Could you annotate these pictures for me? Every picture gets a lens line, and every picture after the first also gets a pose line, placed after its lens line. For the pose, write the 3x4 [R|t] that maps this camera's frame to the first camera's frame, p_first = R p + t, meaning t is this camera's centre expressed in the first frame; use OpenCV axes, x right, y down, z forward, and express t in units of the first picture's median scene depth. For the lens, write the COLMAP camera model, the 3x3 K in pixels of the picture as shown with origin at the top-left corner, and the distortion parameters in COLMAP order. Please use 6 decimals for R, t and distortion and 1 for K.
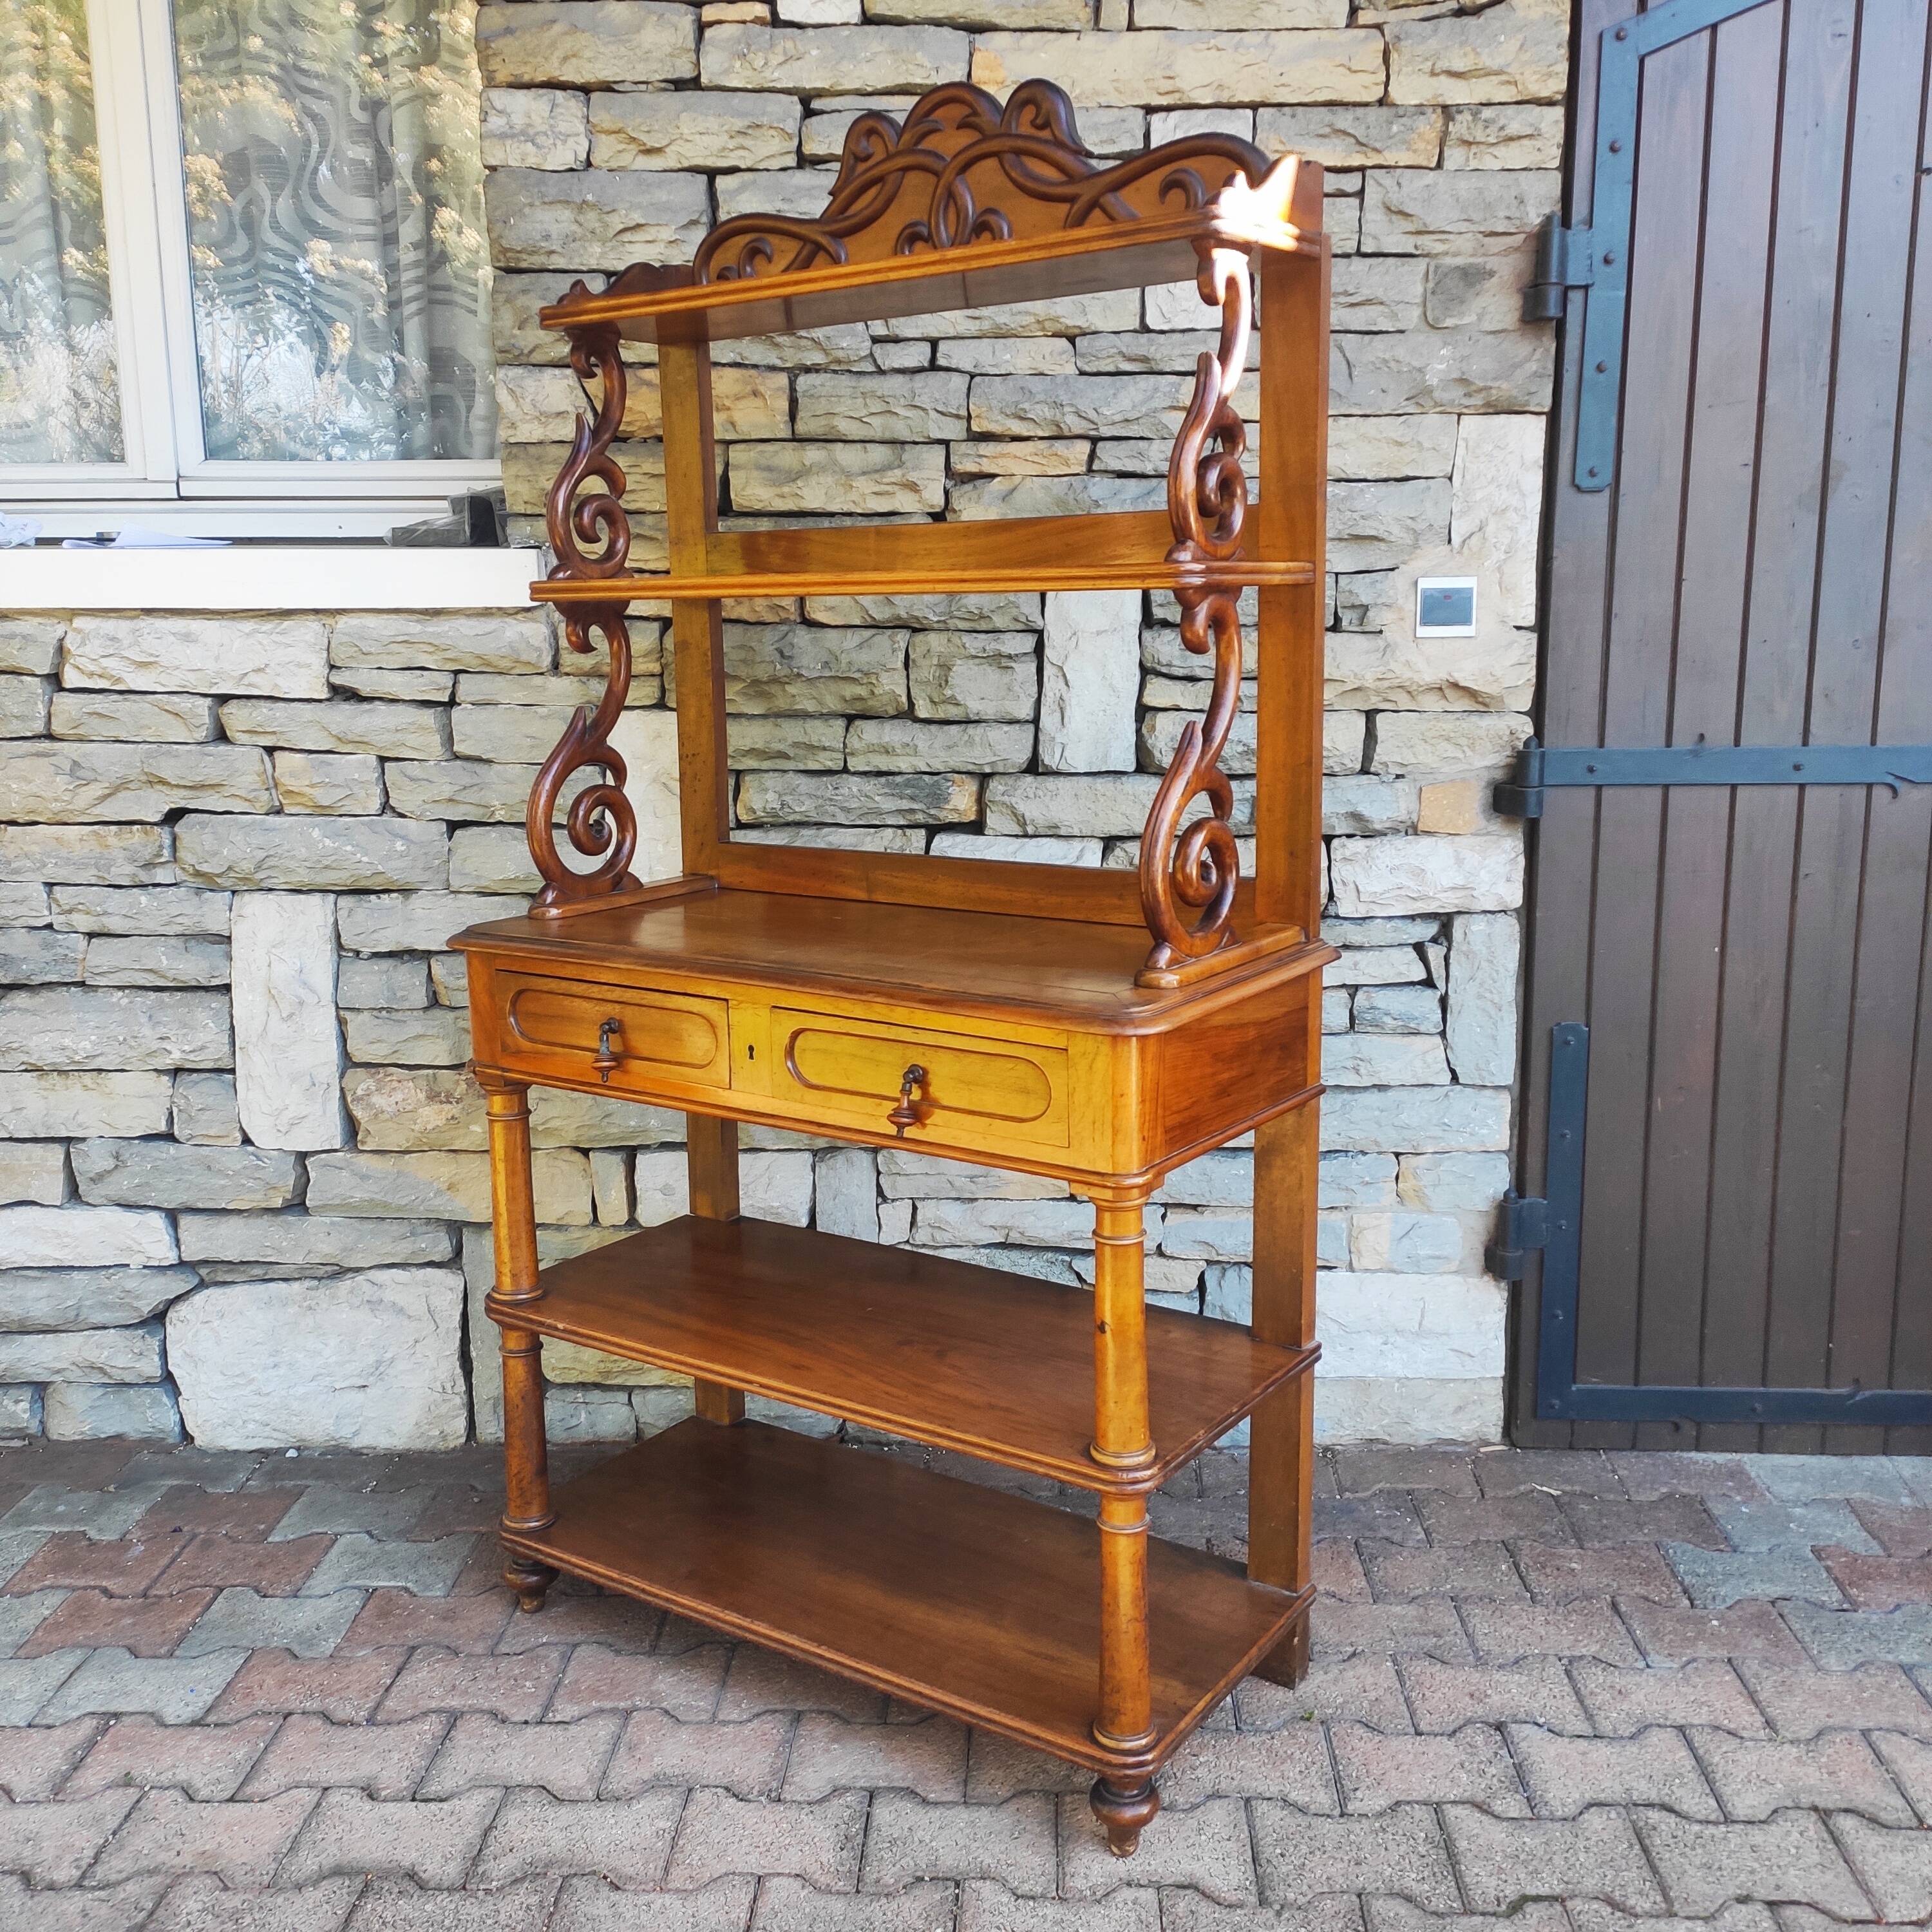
lens RADIAL K [[1802.6, 0, 965.8], [0, 1802.6, 954.8], [0, 0, 1]] dist [0.050083, -0.016513]
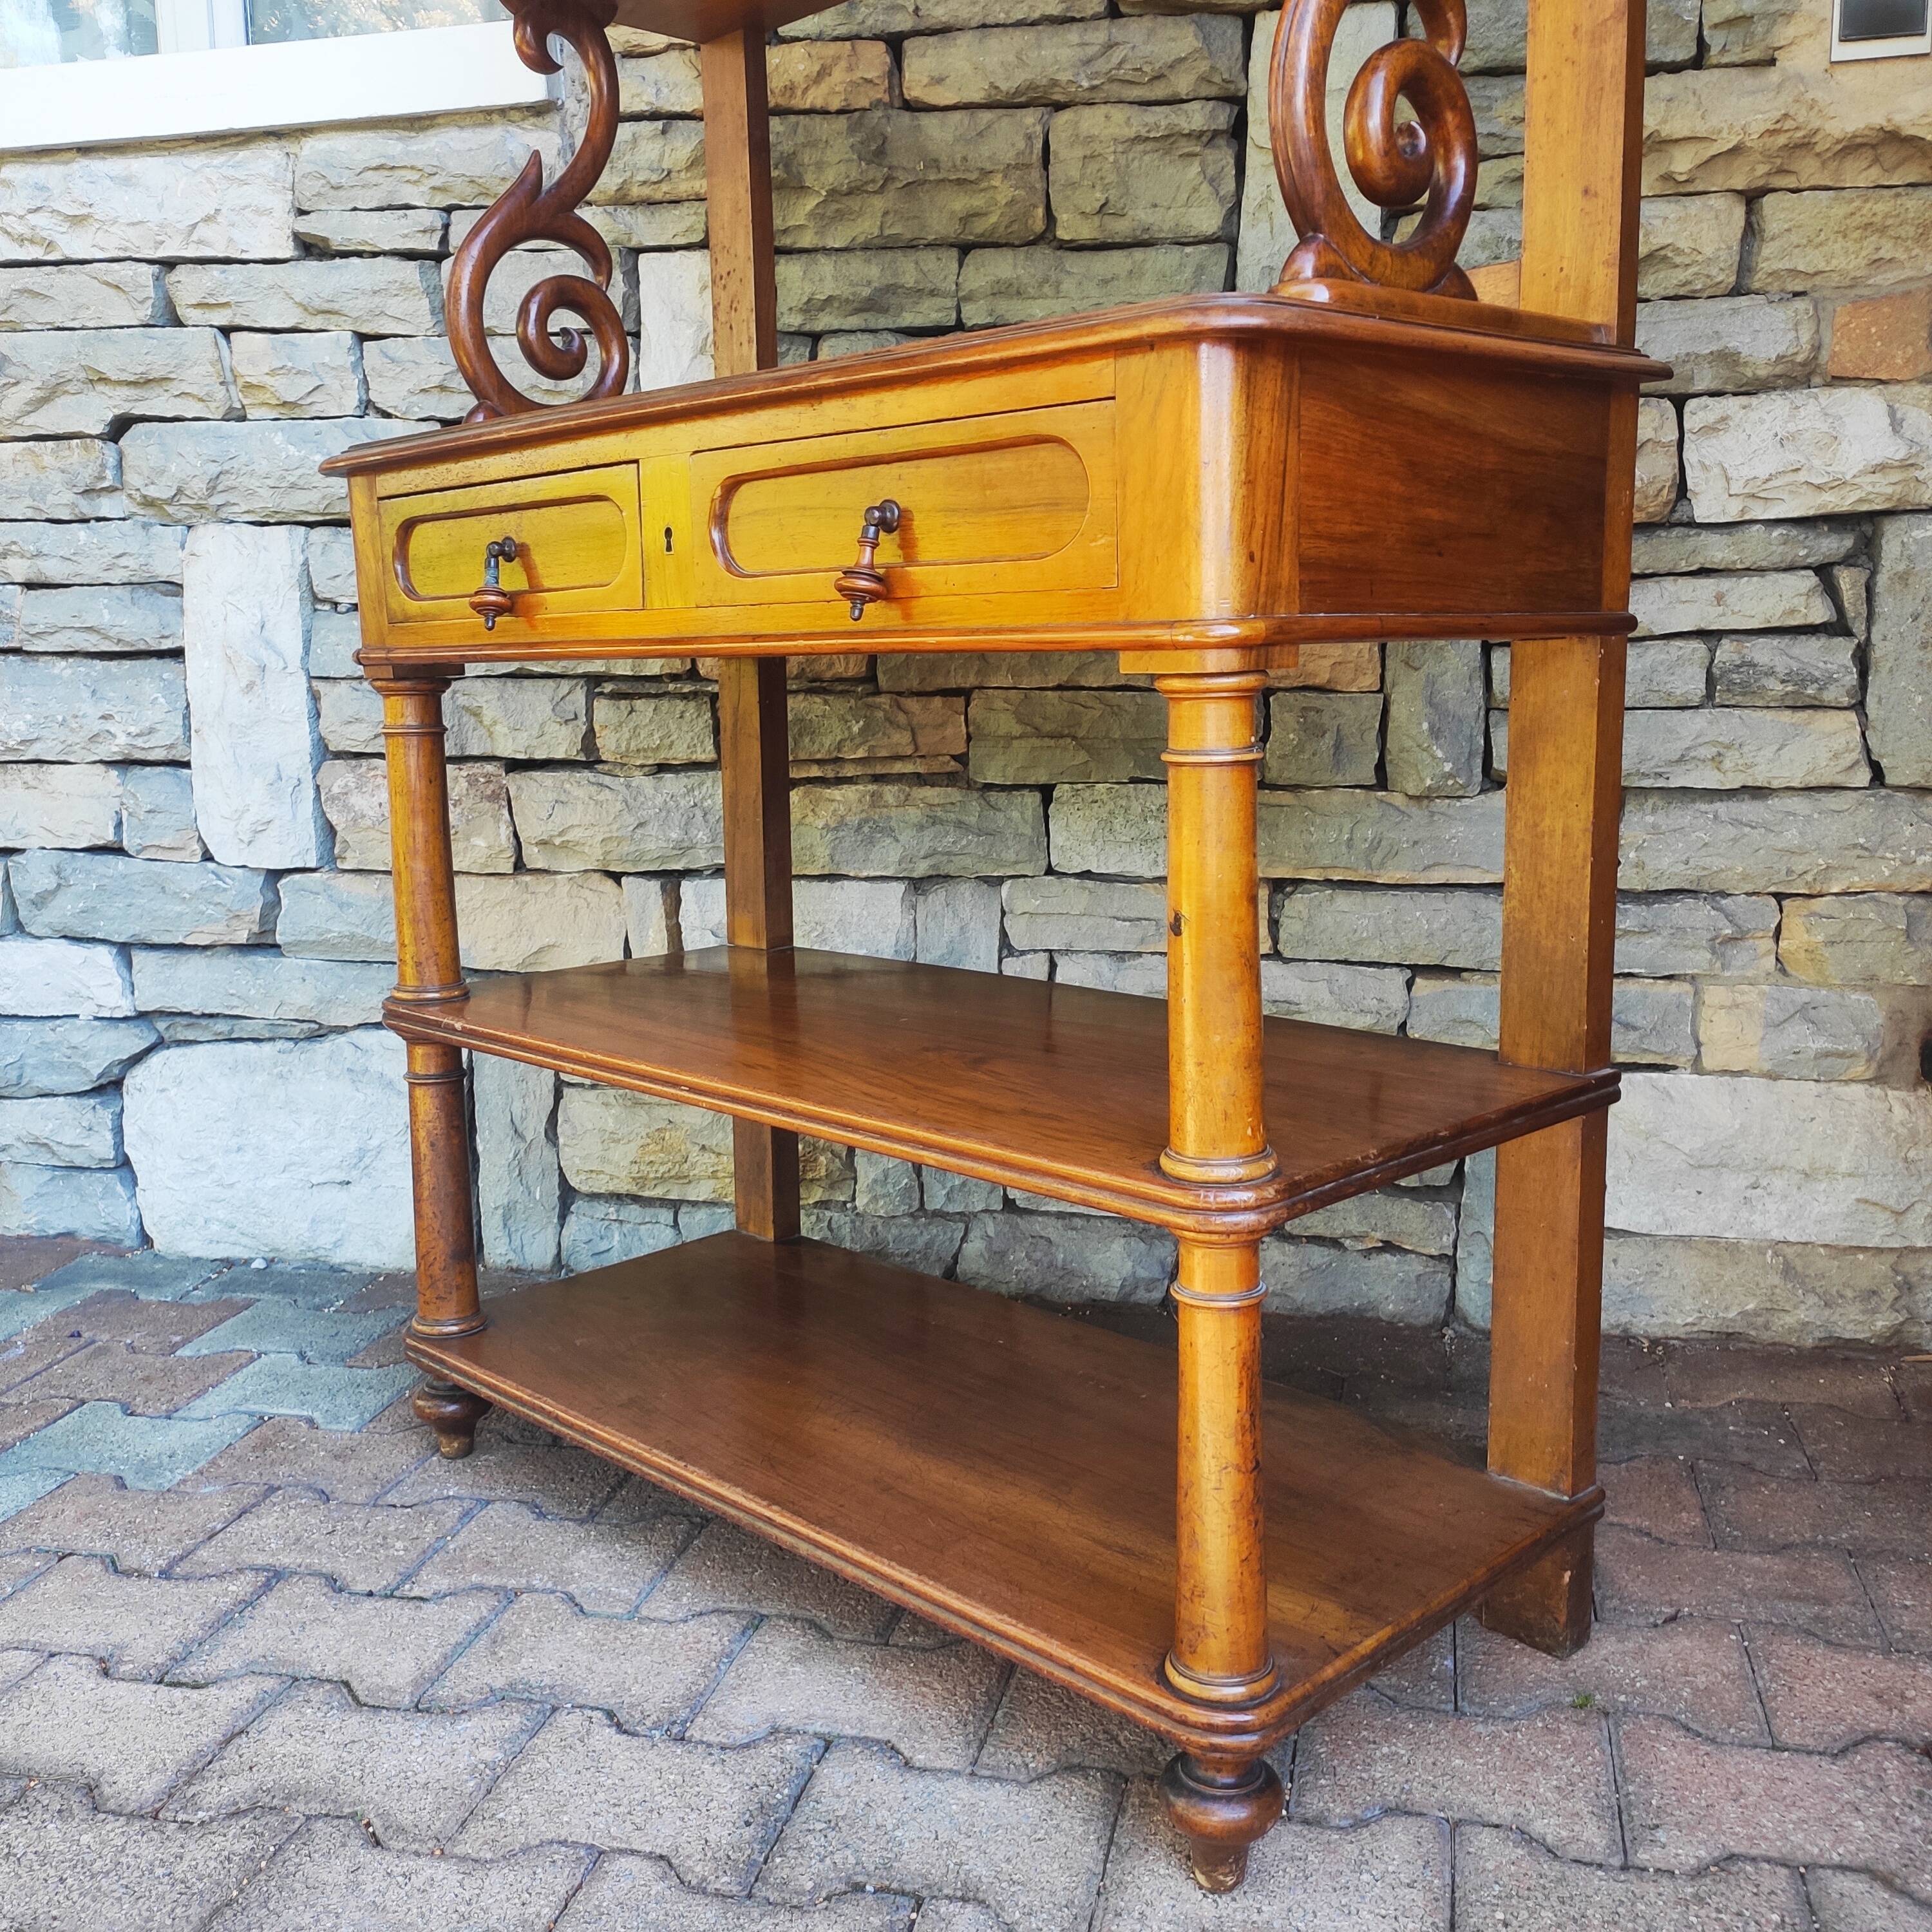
lens RADIAL K [[1857.4, 0, 971.6], [0, 1857.4, 944.5], [0, 0, 1]] dist [0.082675, -0.107263]
pose [[0.982315, 0.025378, -0.185510, 0.081400], [-0.027467, 0.999585, -0.008696, 0.148692], [0.185213, 0.013638, 0.982604, 0.291322]]
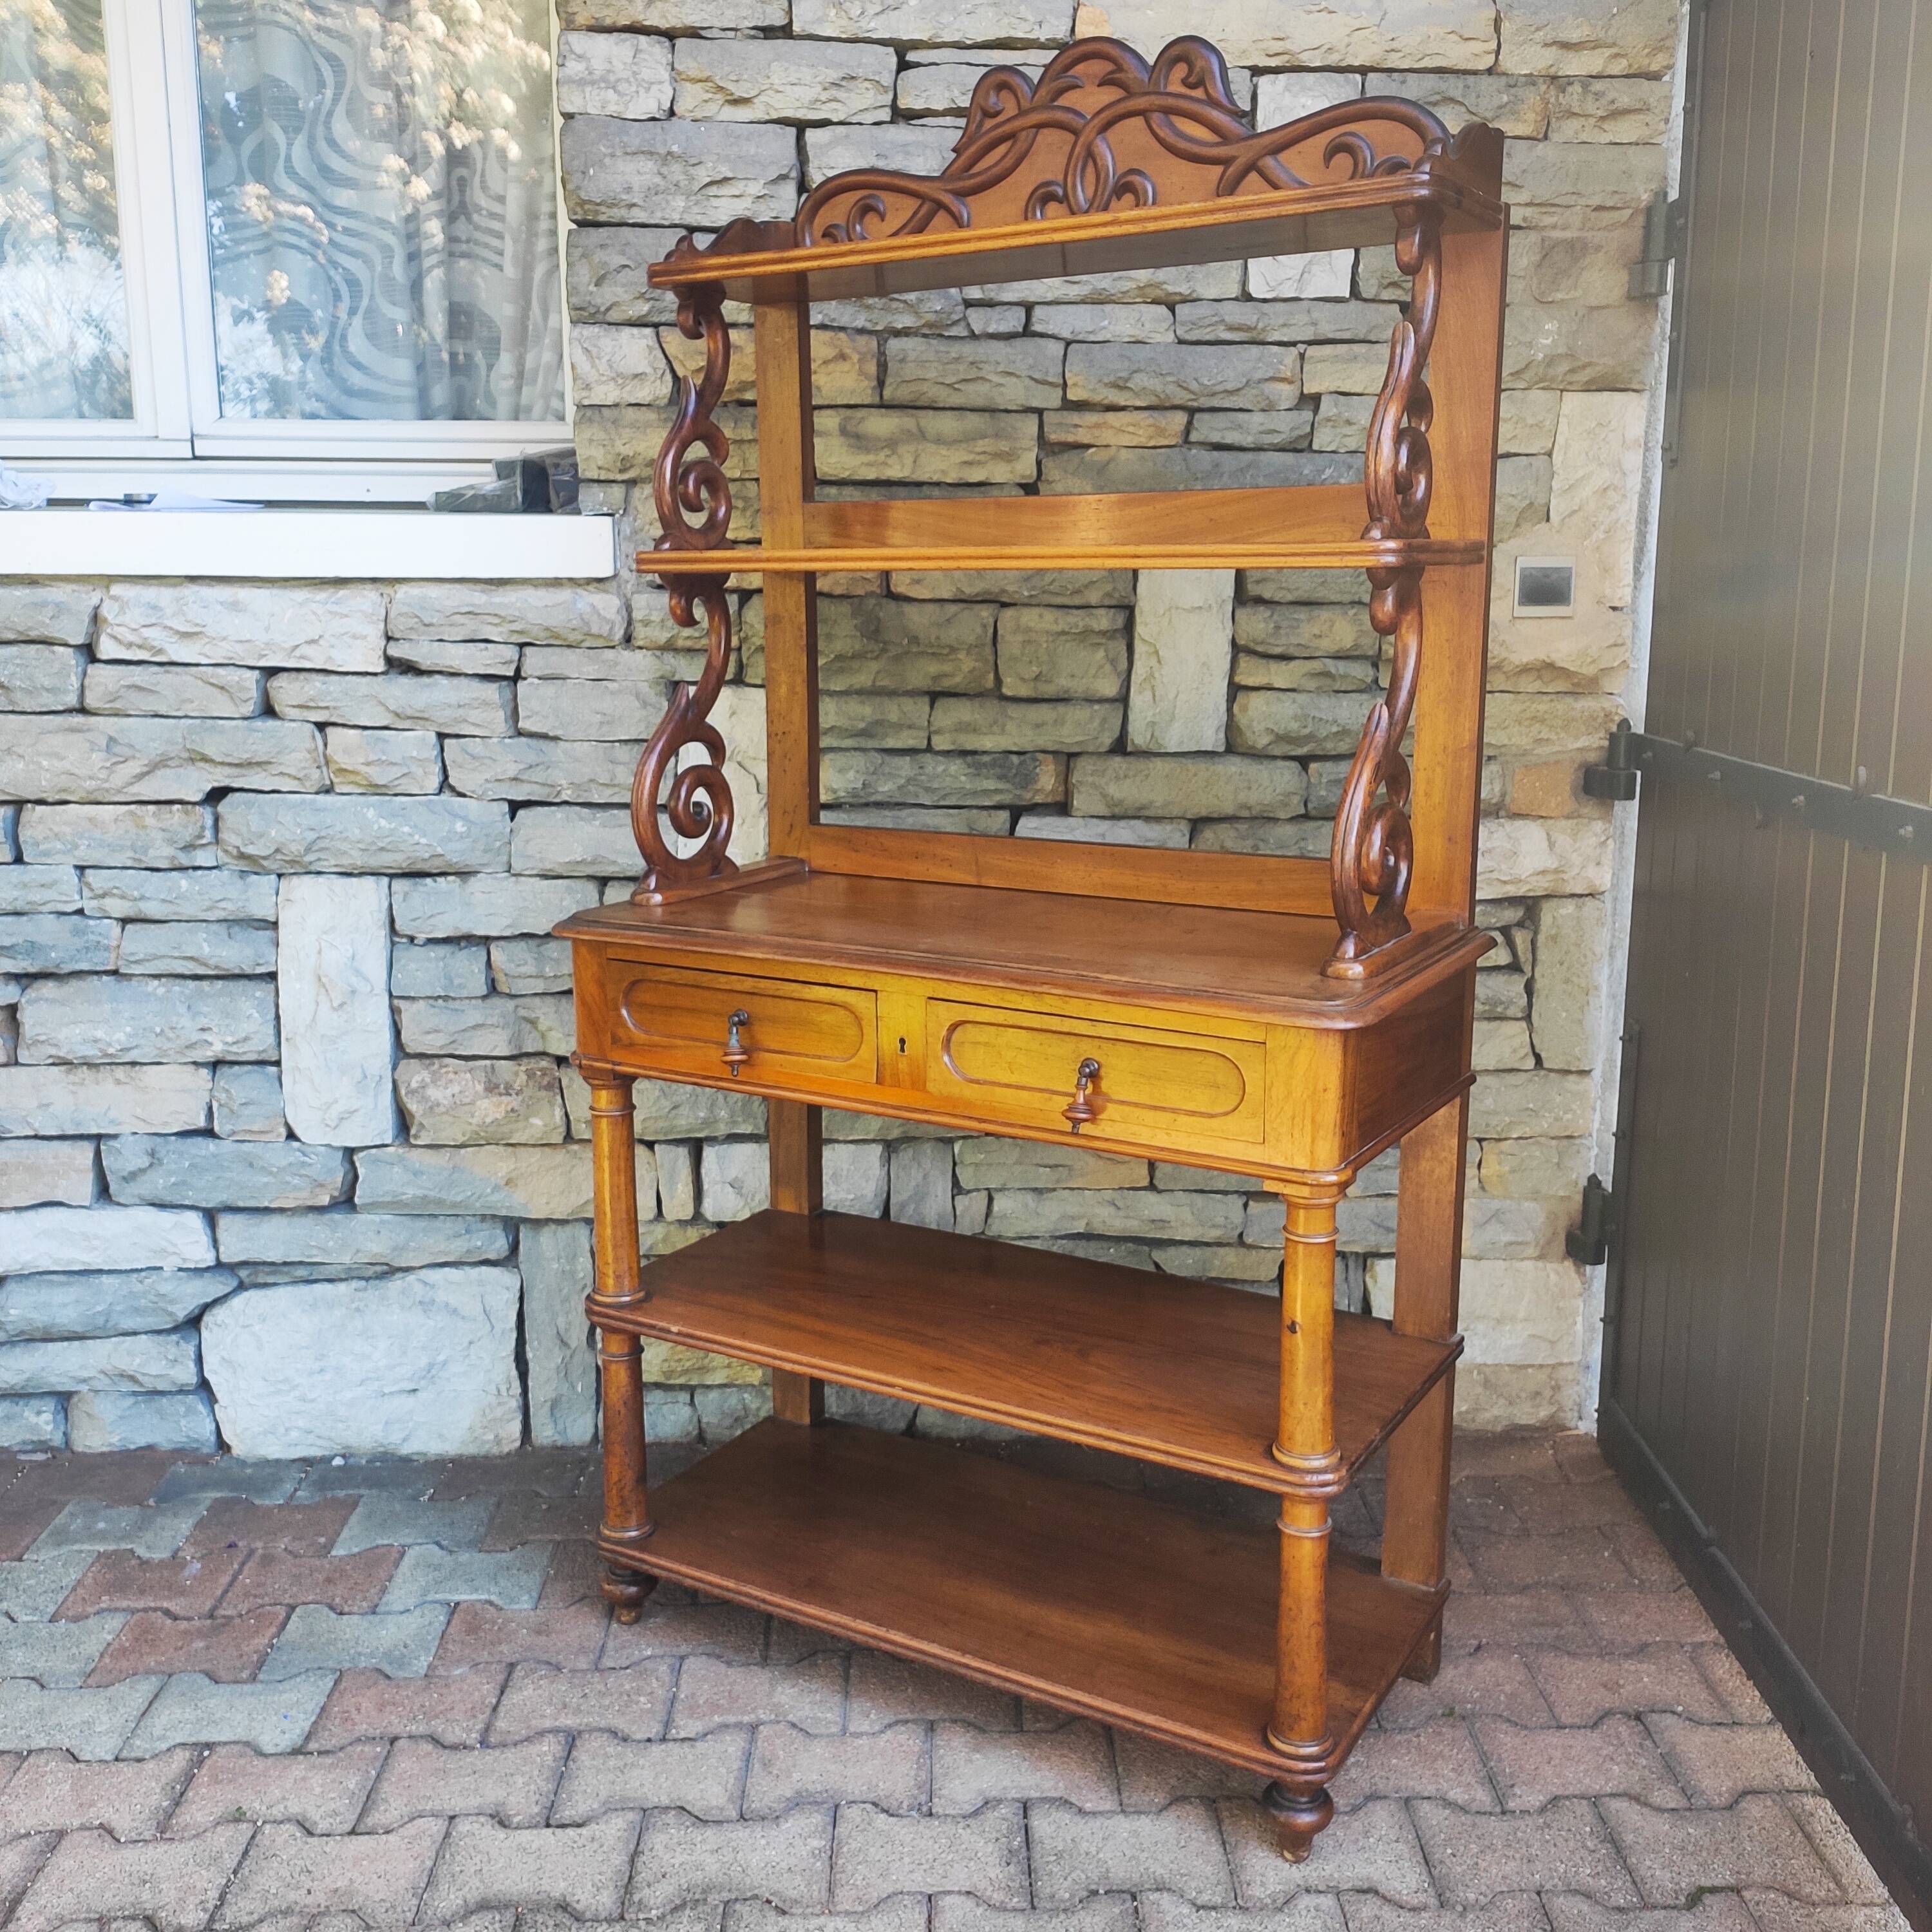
lens RADIAL K [[1819.0, 0, 963.8], [0, 1819.0, 954.0], [0, 0, 1]] dist [0.035233, -0.003706]
pose [[0.997887, -0.002692, 0.064920, -0.113974], [0.001826, 0.999908, 0.013405, -0.005695], [-0.064950, -0.013258, 0.997800, 0.023897]]
